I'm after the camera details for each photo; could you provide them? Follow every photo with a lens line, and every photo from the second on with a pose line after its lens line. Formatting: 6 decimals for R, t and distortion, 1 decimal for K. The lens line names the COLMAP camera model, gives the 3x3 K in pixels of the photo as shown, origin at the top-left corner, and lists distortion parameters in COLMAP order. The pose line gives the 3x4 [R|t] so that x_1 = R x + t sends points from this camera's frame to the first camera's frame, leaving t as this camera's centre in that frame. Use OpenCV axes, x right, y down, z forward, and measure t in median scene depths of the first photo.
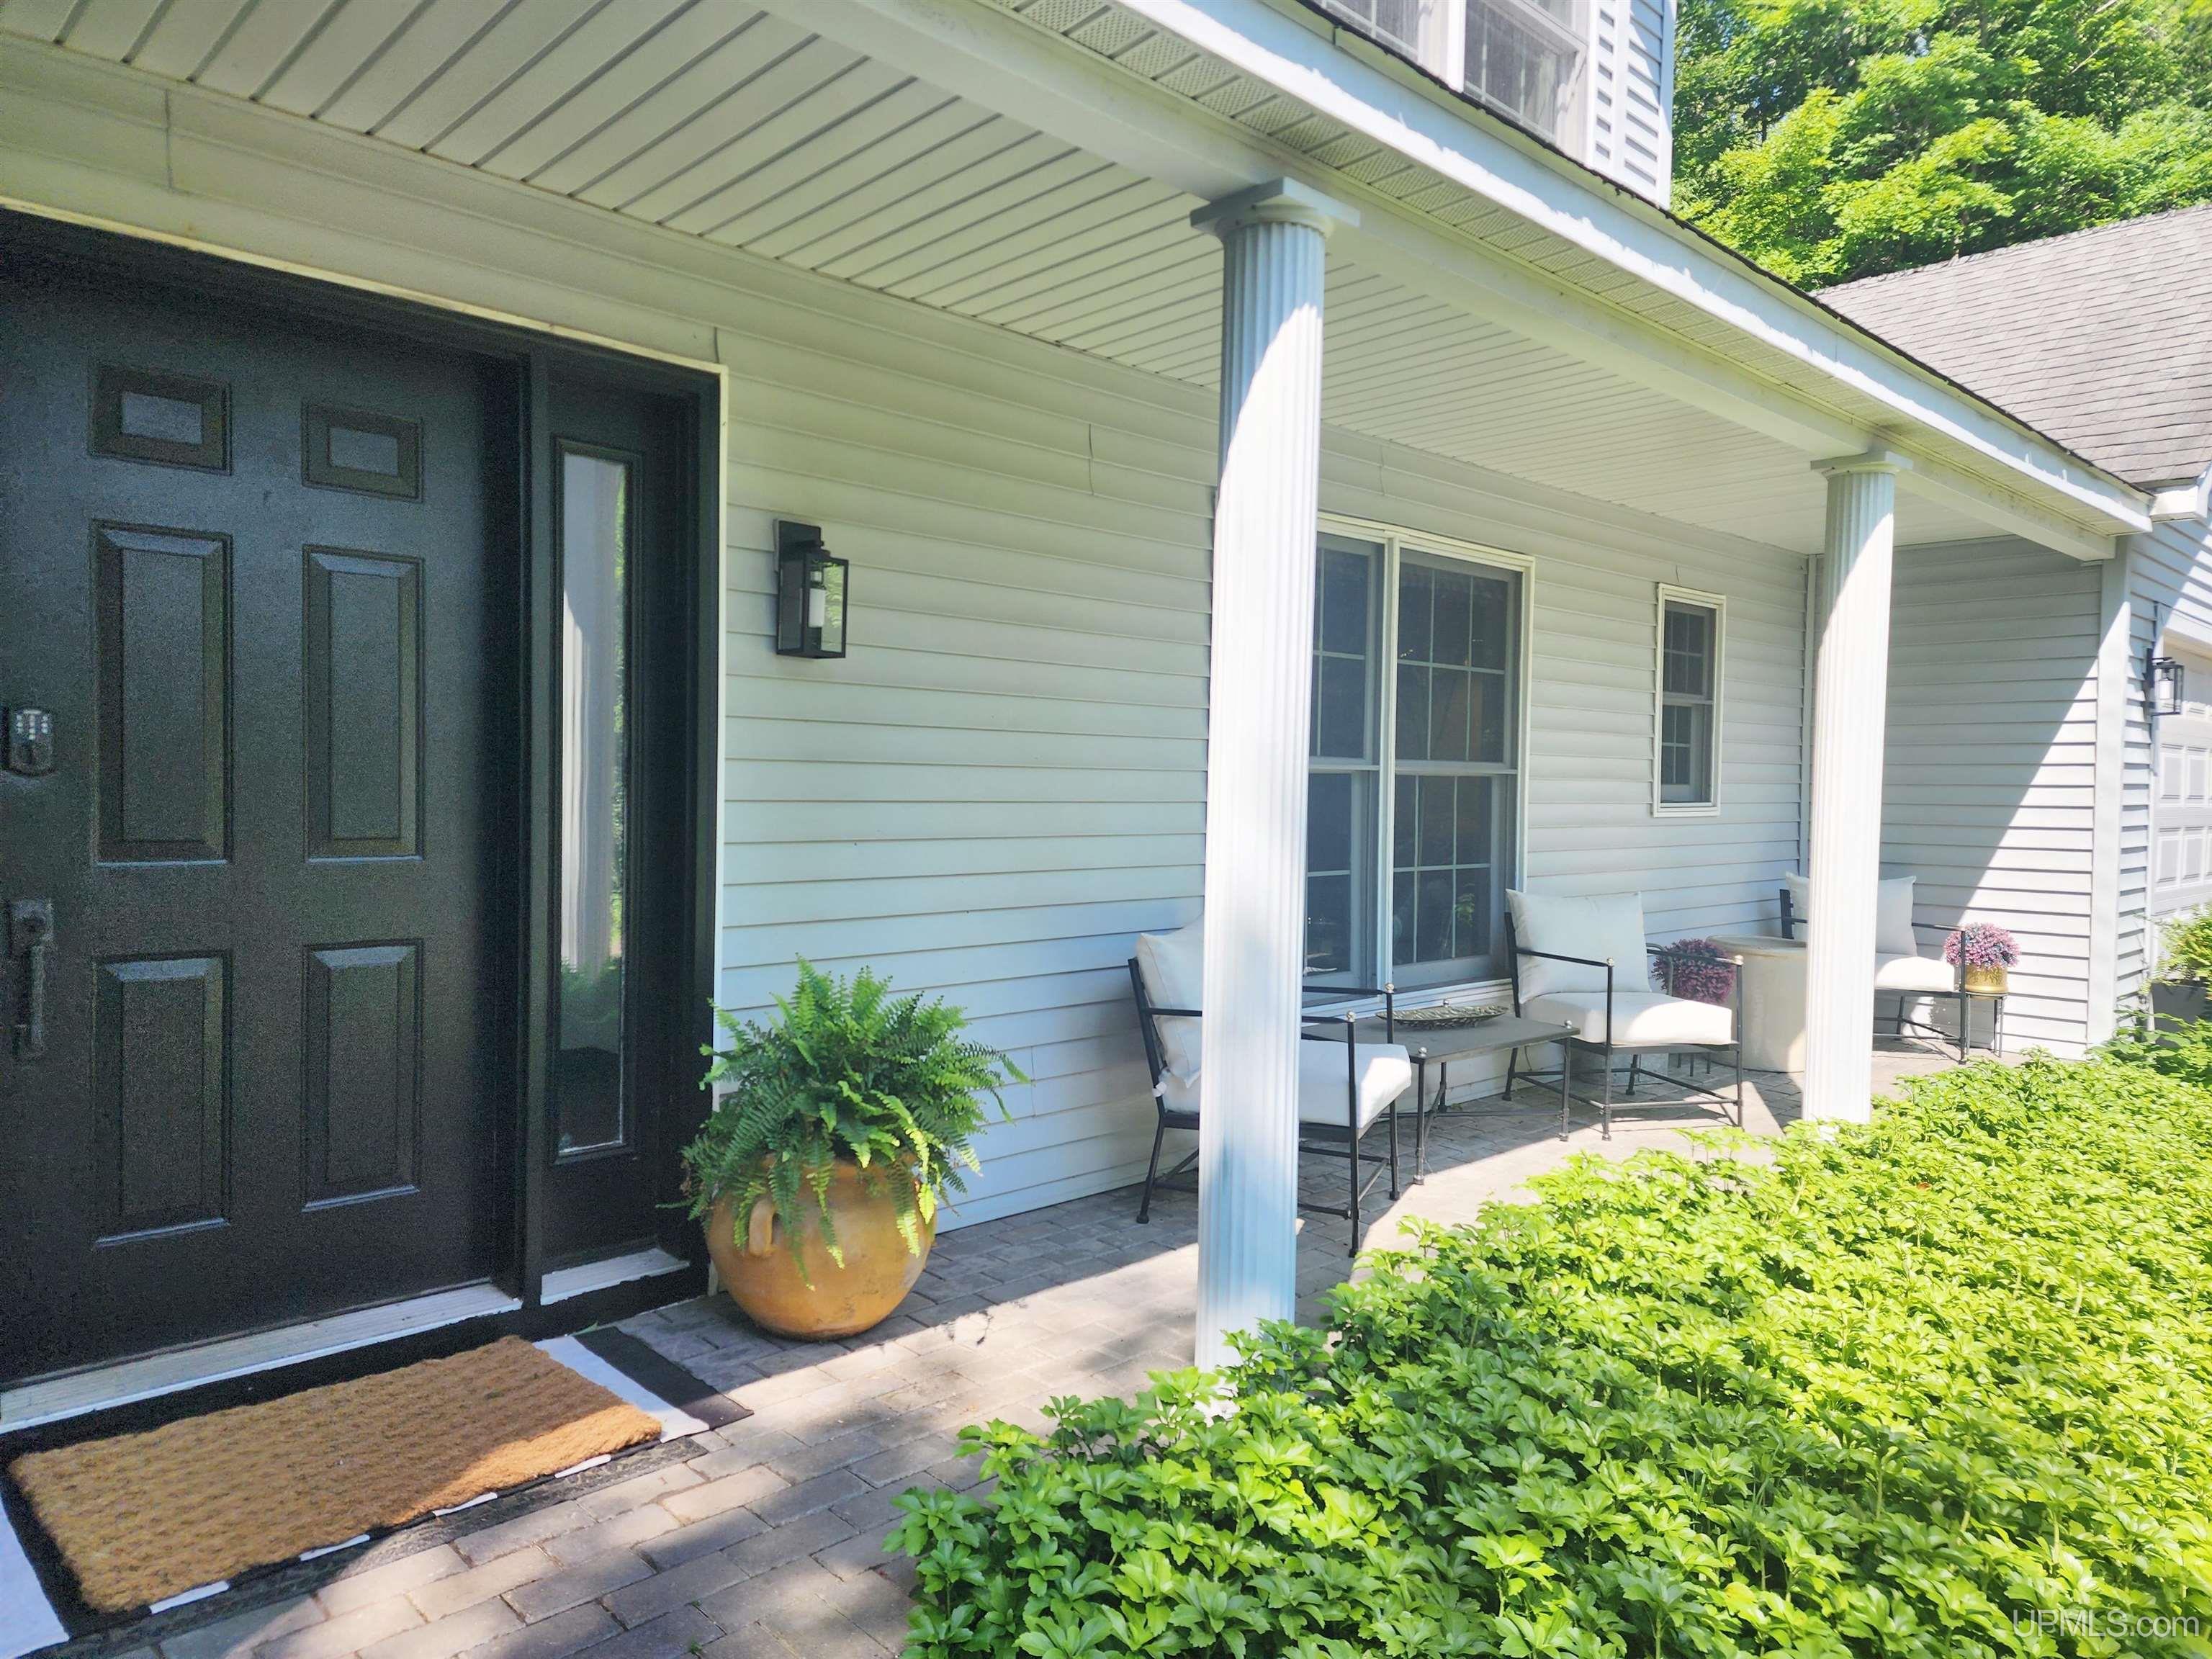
lens RADIAL K [[1485.0, 0, 1106.0], [0, 1485.0, 829.5], [0, 0, 1]] dist [0.072917, -0.057115]
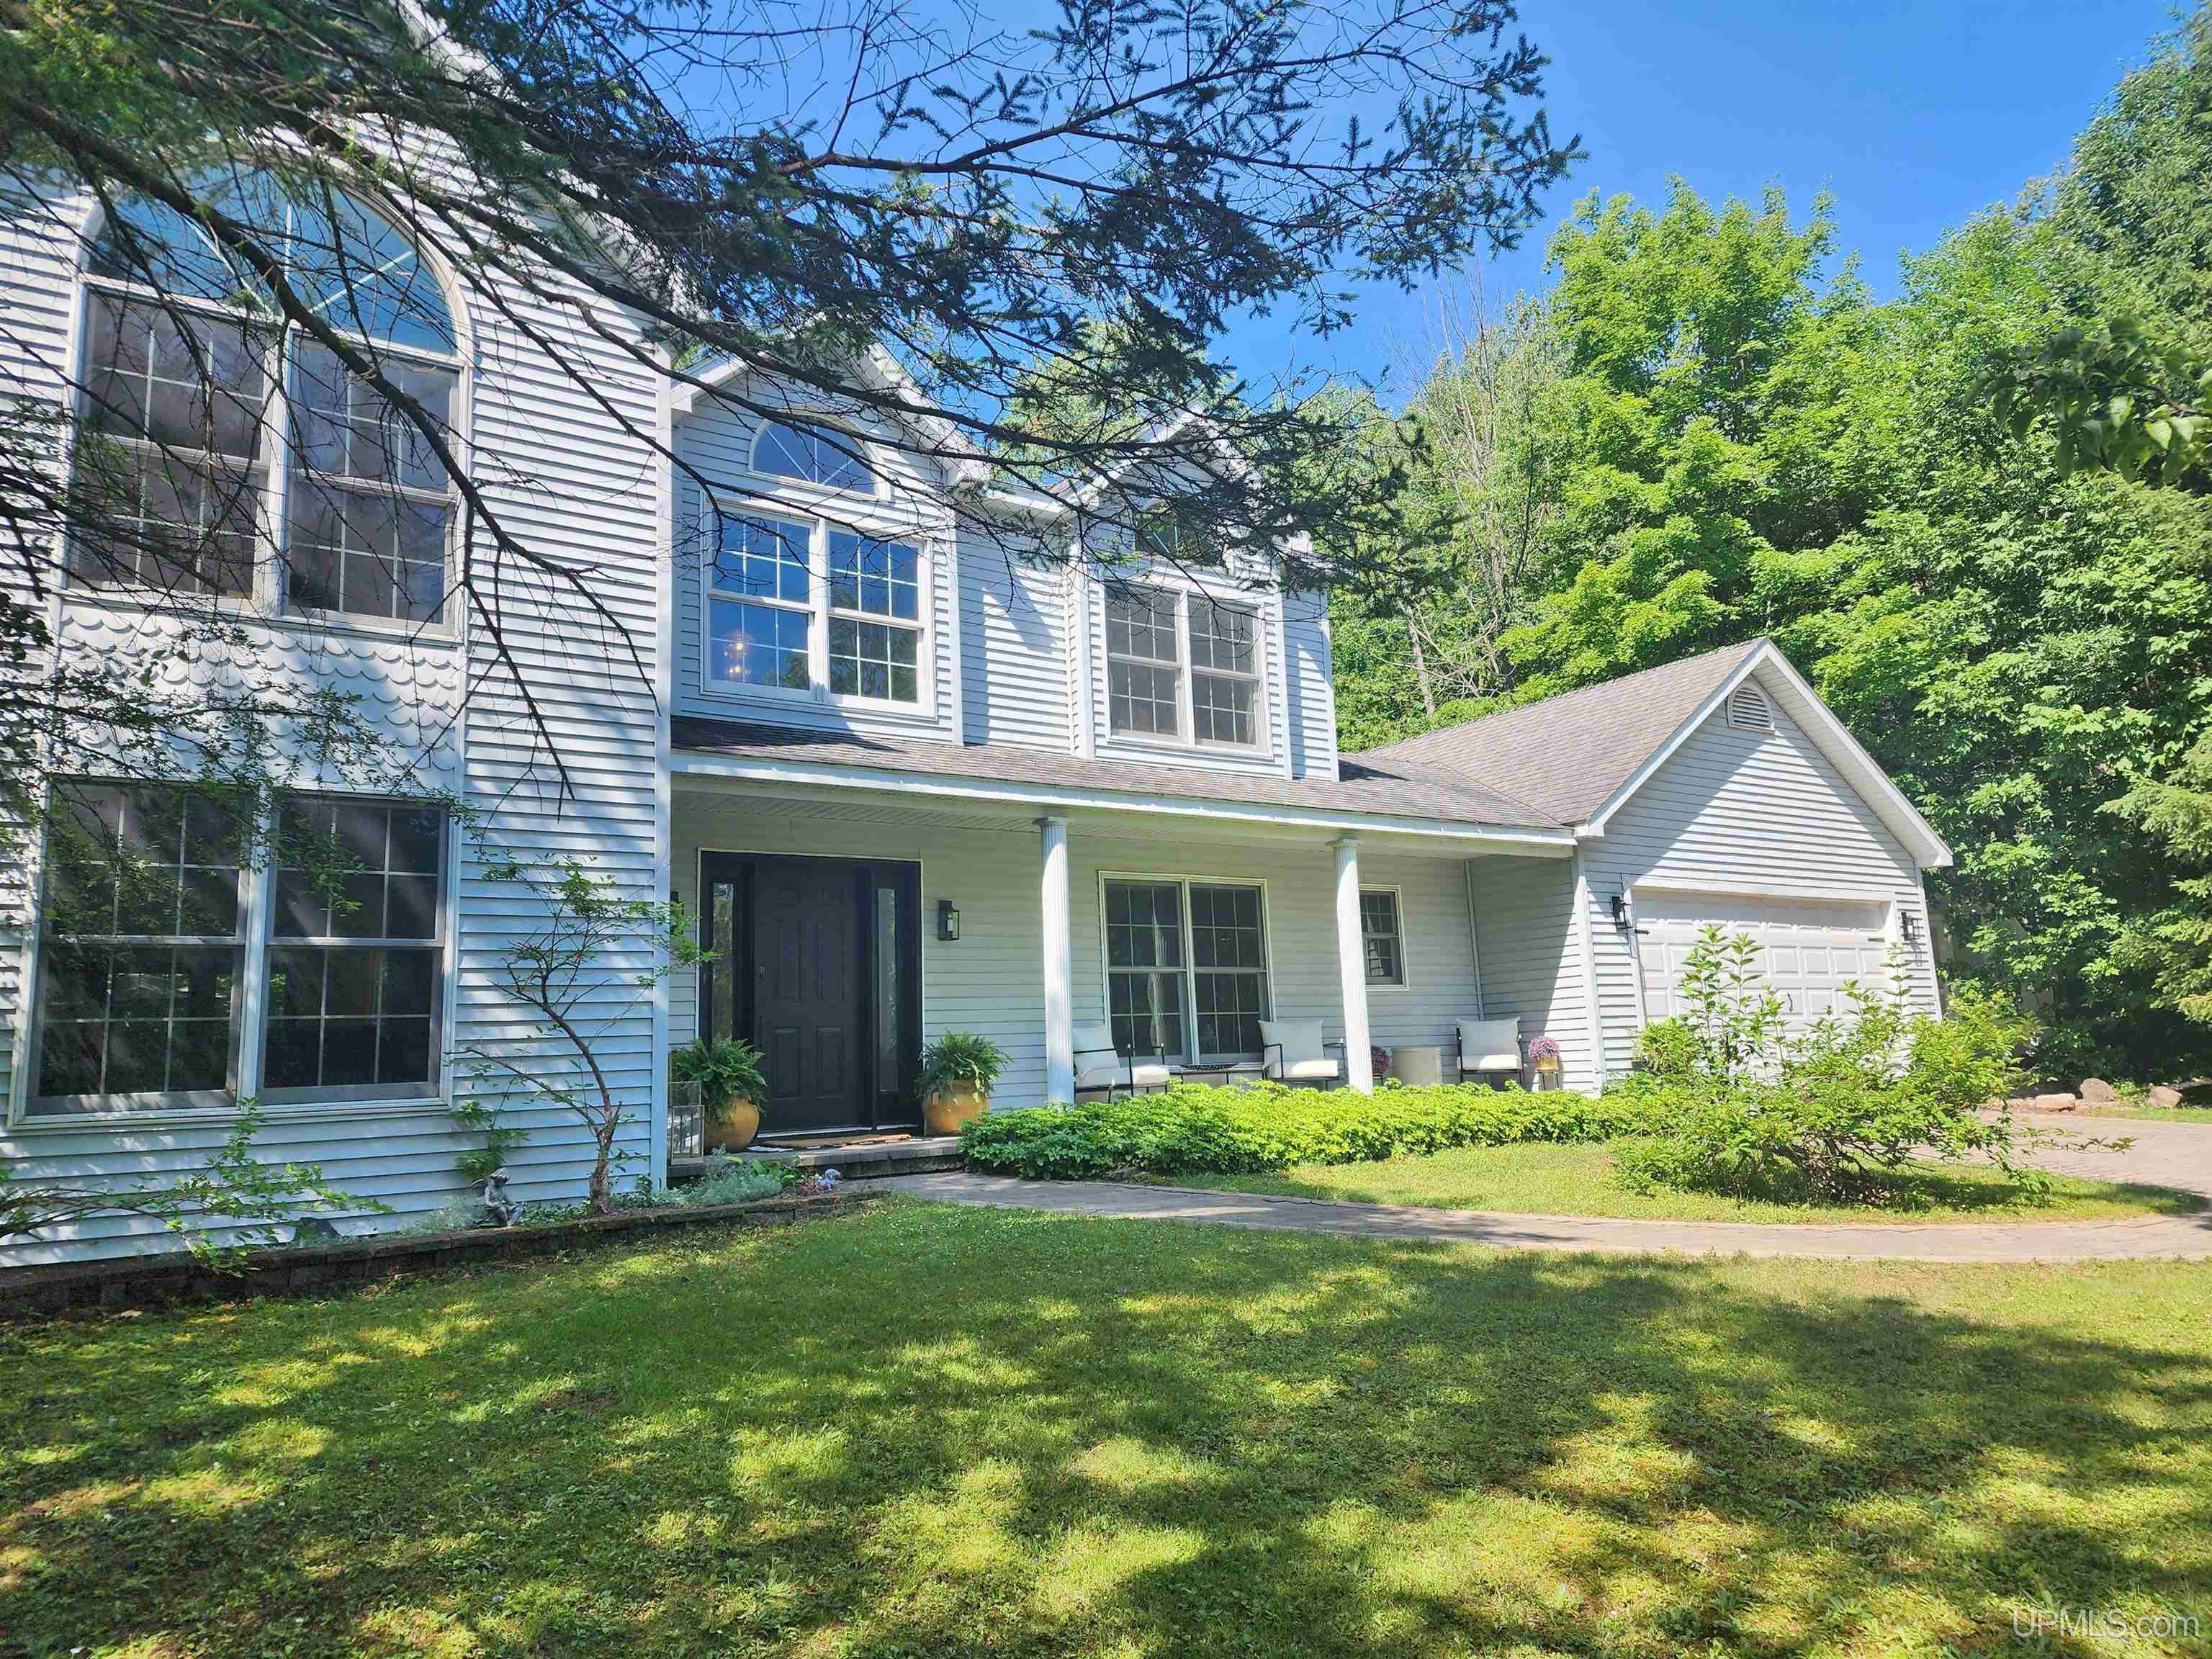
lens RADIAL K [[1485.0, 0, 1106.0], [0, 1485.0, 829.5], [0, 0, 1]] dist [0.072917, -0.057115]
pose [[0.984580, -0.079924, -0.155610, 0.687031], [0.049440, 0.980396, -0.190732, 0.293989], [0.167804, 0.180097, 0.969230, -2.213249]]
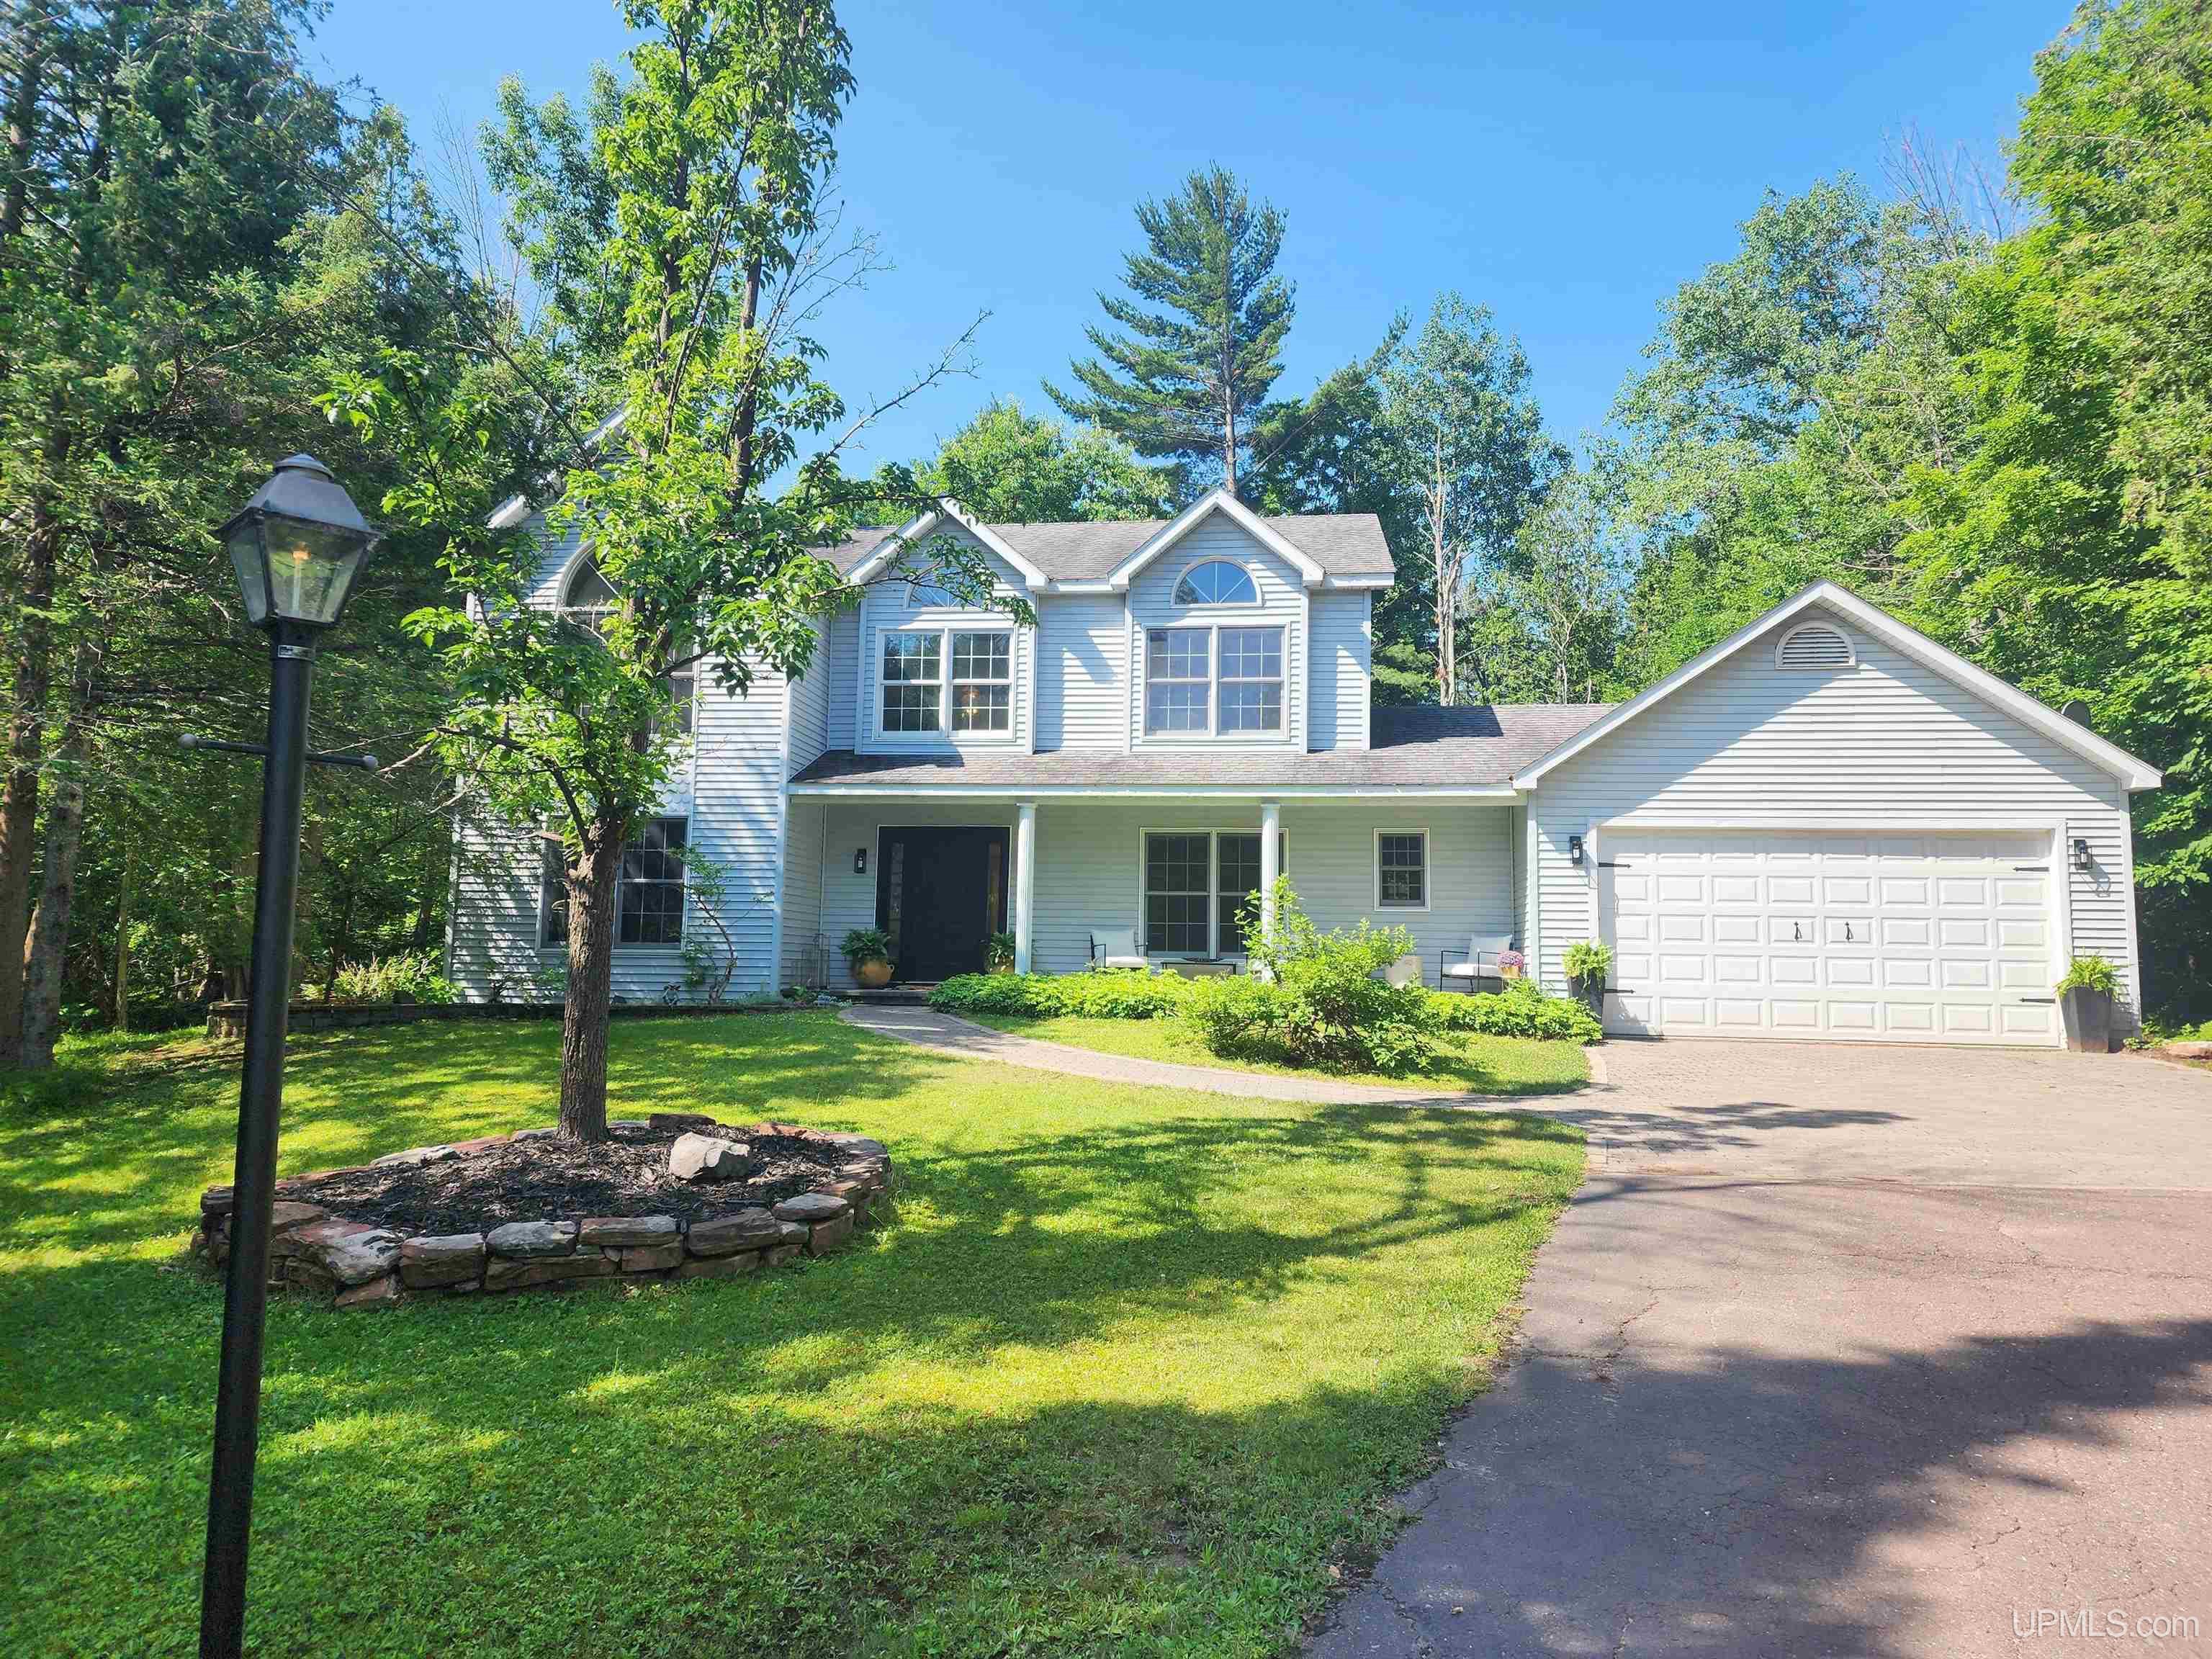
lens RADIAL K [[1485.0, 0, 1106.0], [0, 1485.0, 829.5], [0, 0, 1]] dist [0.072917, -0.057115]
pose [[0.614210, -0.077330, -0.785345, 4.295544], [-0.032376, 0.991880, -0.122988, 0.381000], [0.788478, 0.100967, 0.606719, -2.087842]]
